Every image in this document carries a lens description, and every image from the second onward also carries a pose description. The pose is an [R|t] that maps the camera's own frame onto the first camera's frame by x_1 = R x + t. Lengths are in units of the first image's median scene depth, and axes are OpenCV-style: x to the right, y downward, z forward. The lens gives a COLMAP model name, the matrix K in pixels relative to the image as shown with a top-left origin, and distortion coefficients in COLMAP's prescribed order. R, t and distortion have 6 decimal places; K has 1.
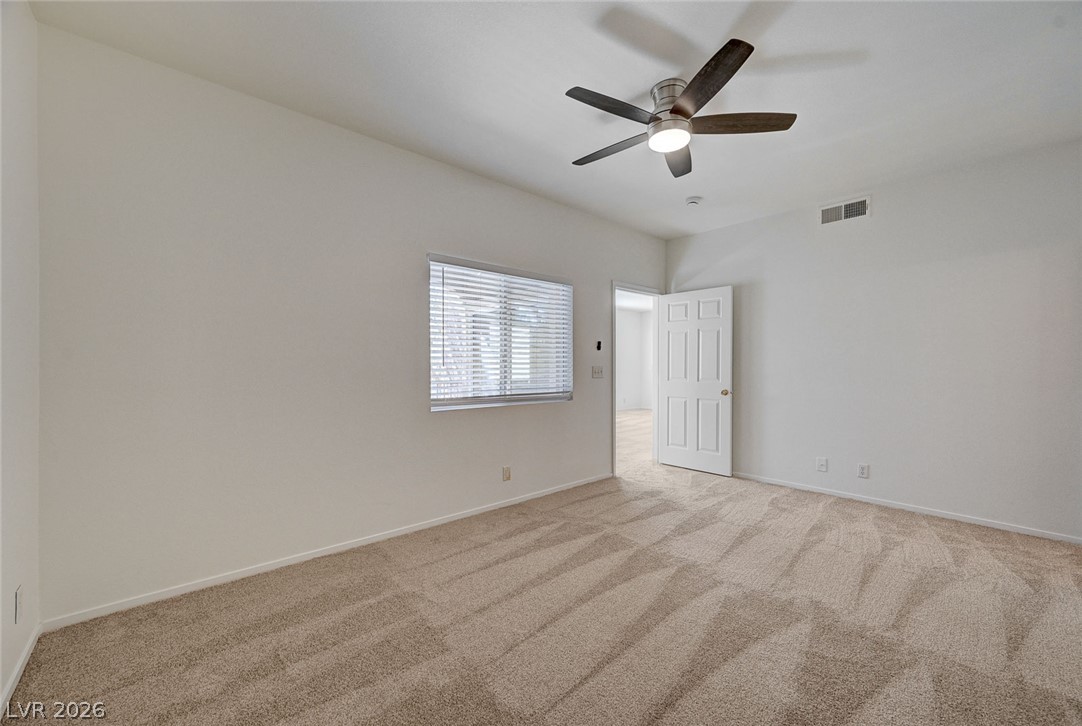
lens RADIAL K [[427.0, 0, 541.0], [0, 427.0, 363.0], [0, 0, 1]] dist [0.000036, 0.000105]
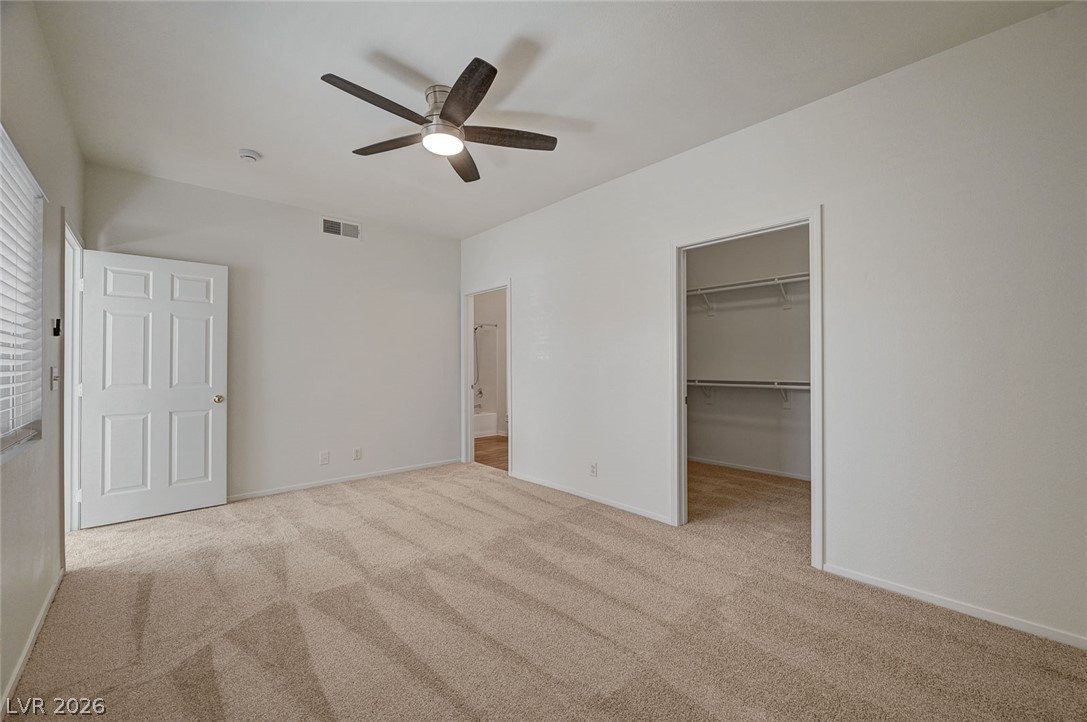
lens RADIAL K [[445.0, 0, 543.5], [0, 445.0, 361.0], [0, 0, 1]] dist [0.001447, -0.000028]
pose [[-0.012414, 0.004165, 0.999914, -0.513262], [-0.004594, 0.999981, -0.004222, -0.002344], [-0.999912, -0.004646, -0.012395, 0.523007]]
